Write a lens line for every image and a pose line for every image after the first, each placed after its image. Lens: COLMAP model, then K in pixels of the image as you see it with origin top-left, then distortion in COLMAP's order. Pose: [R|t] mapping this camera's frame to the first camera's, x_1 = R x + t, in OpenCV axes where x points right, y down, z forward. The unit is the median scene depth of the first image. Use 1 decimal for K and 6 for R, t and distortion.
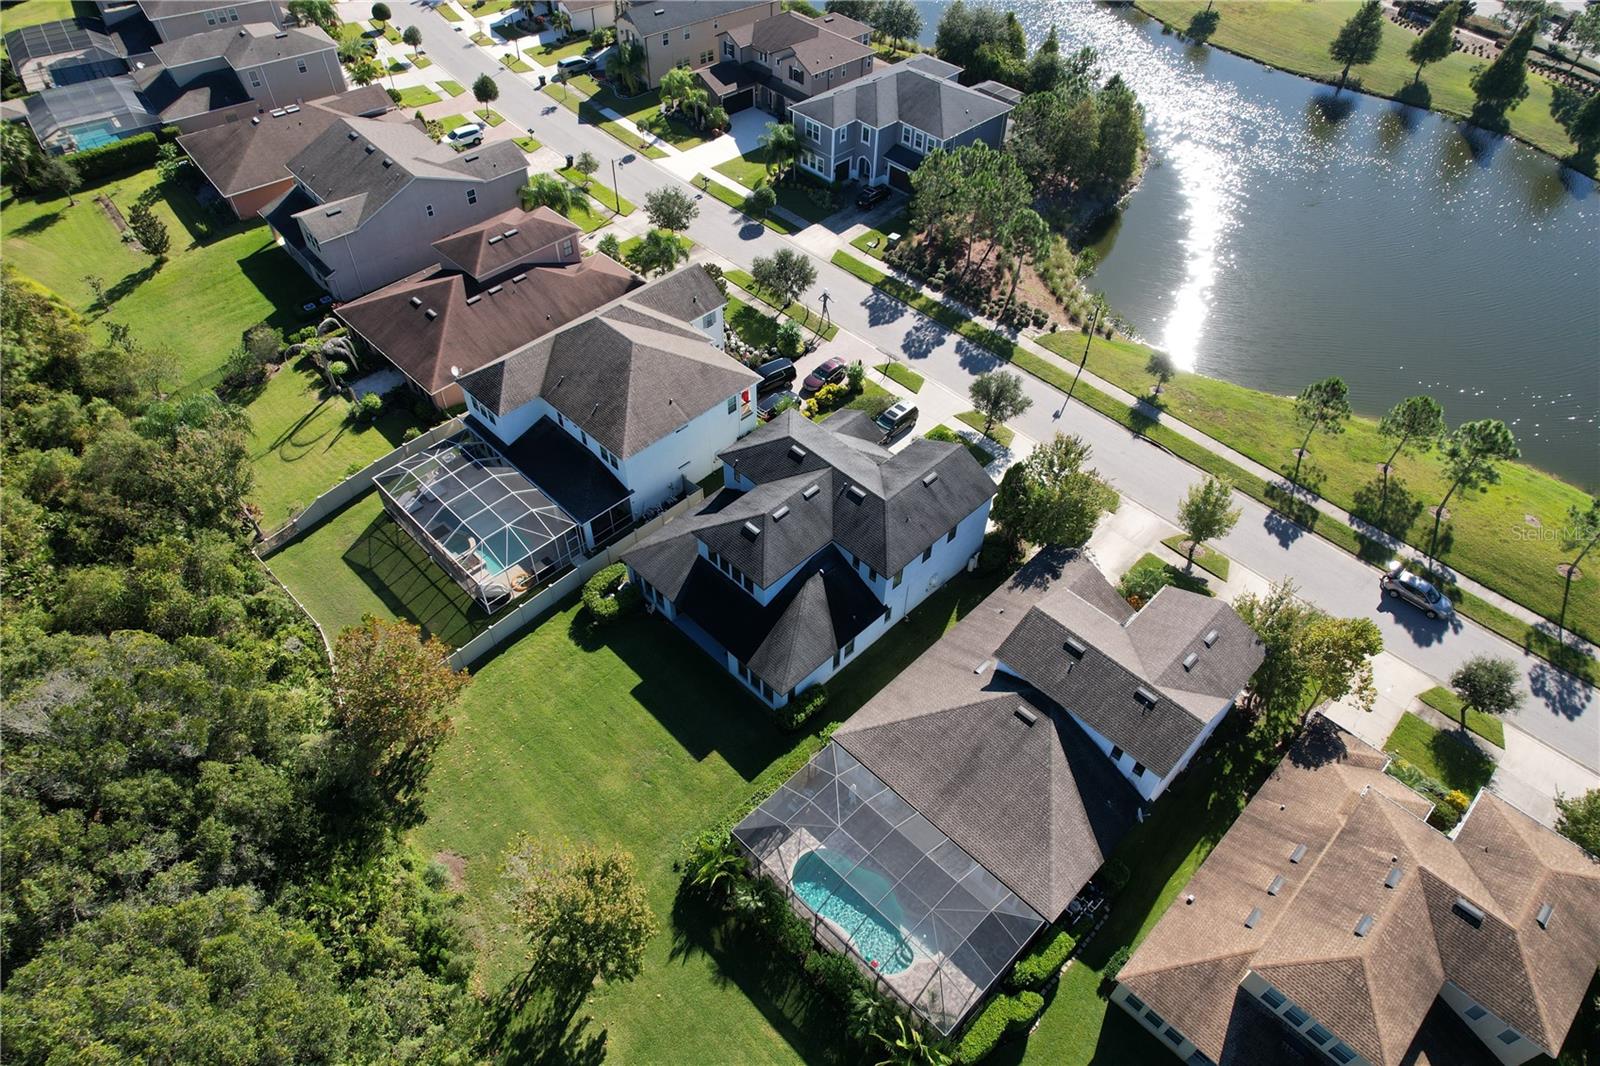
lens RADIAL K [[1021.2, 0, 802.2], [0, 1021.2, 548.8], [0, 0, 1]] dist [-0.077011, 0.069410]
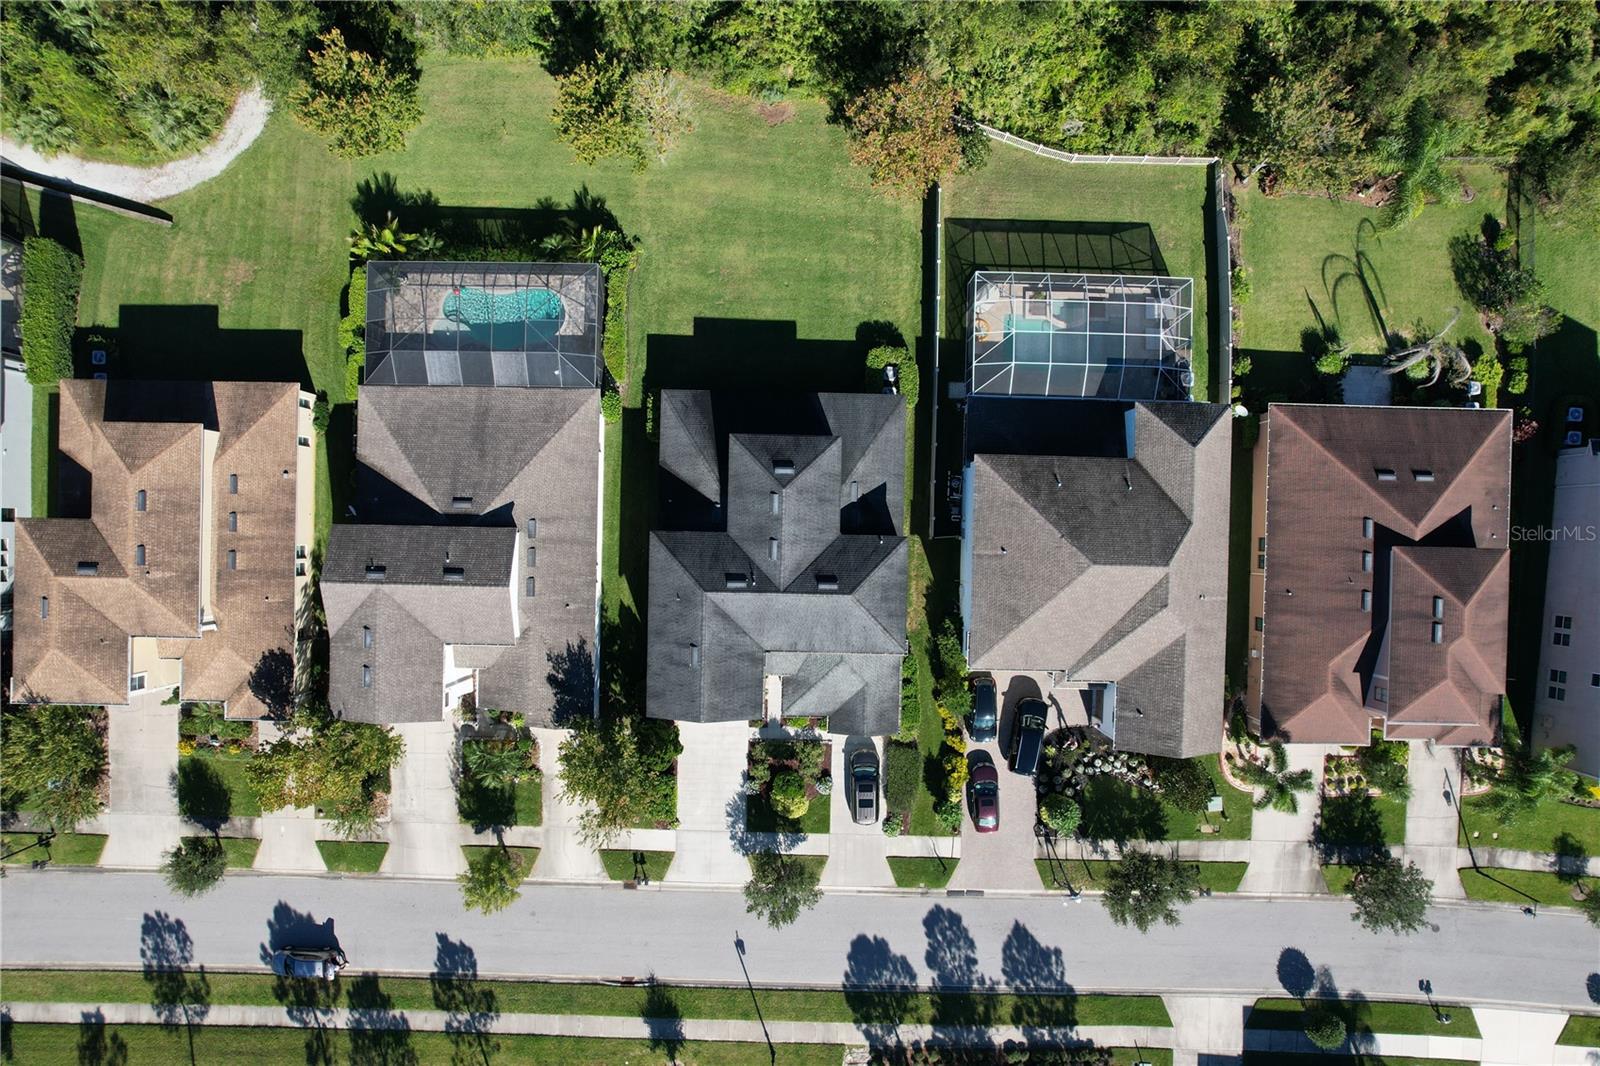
lens RADIAL K [[1021.2, 0, 802.2], [0, 1021.2, 548.8], [0, 0, 1]] dist [-0.077011, 0.069410]
pose [[-0.723752, 0.690039, -0.005400, -0.004097], [-0.515929, -0.535906, 0.668297, -0.534378], [0.458257, 0.486468, 0.743875, 0.254638]]
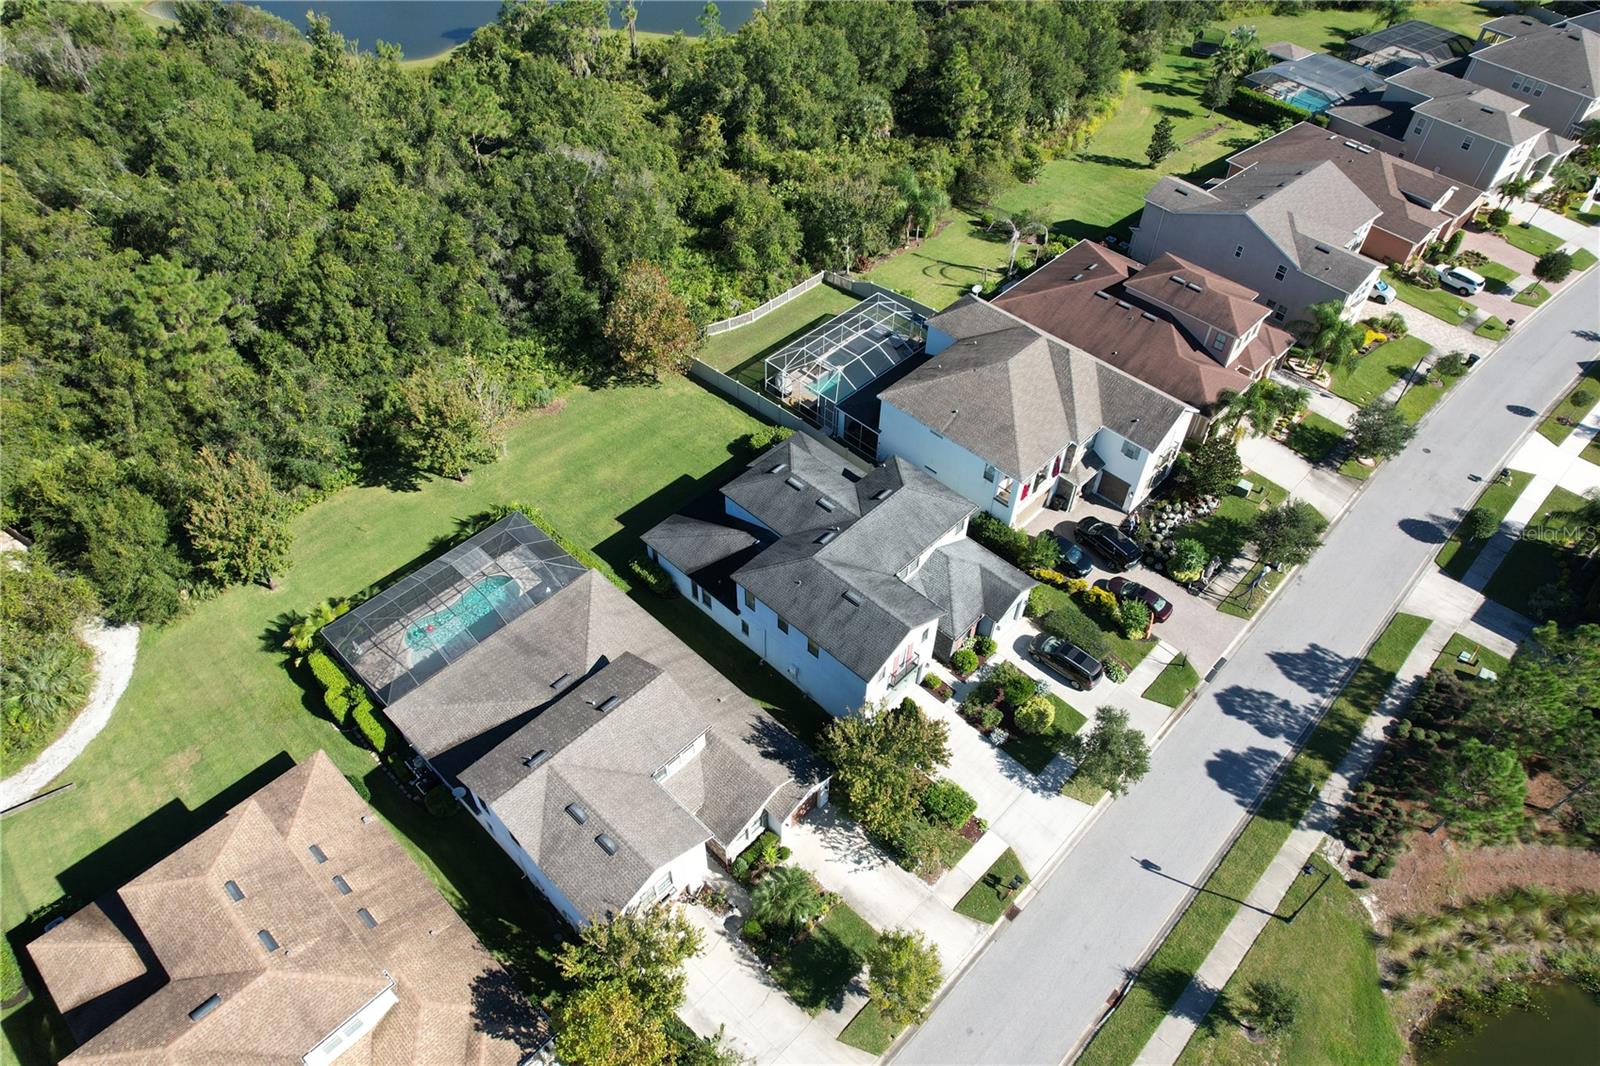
lens RADIAL K [[1021.2, 0, 802.2], [0, 1021.2, 548.8], [0, 0, 1]] dist [-0.077011, 0.069410]
pose [[0.020273, 0.724073, -0.689425, 0.561813], [-0.752751, 0.464878, 0.466106, -0.373285], [0.657993, 0.509516, 0.554471, 0.358432]]
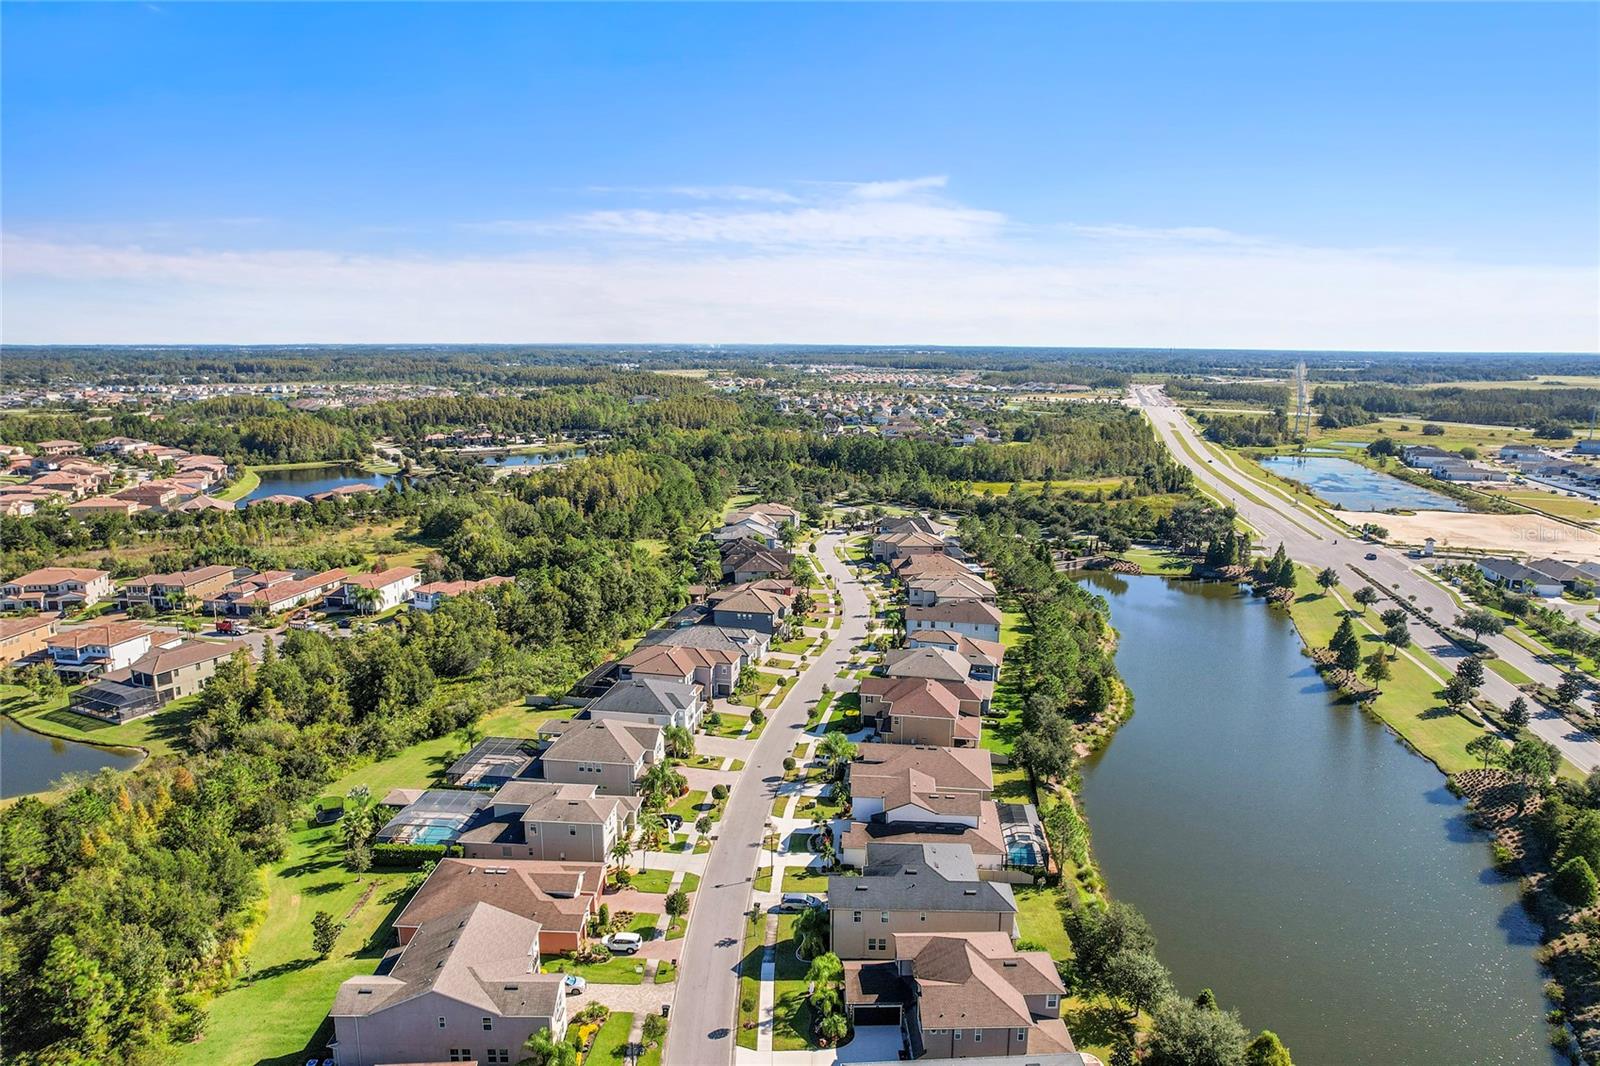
lens RADIAL K [[1021.2, 0, 802.2], [0, 1021.2, 548.8], [0, 0, 1]] dist [-0.077011, 0.069410]
pose [[0.757773, 0.122312, -0.640953, 0.563854], [-0.478259, 0.772340, -0.418042, -0.508823], [0.443902, 0.623322, 0.643755, 0.219654]]
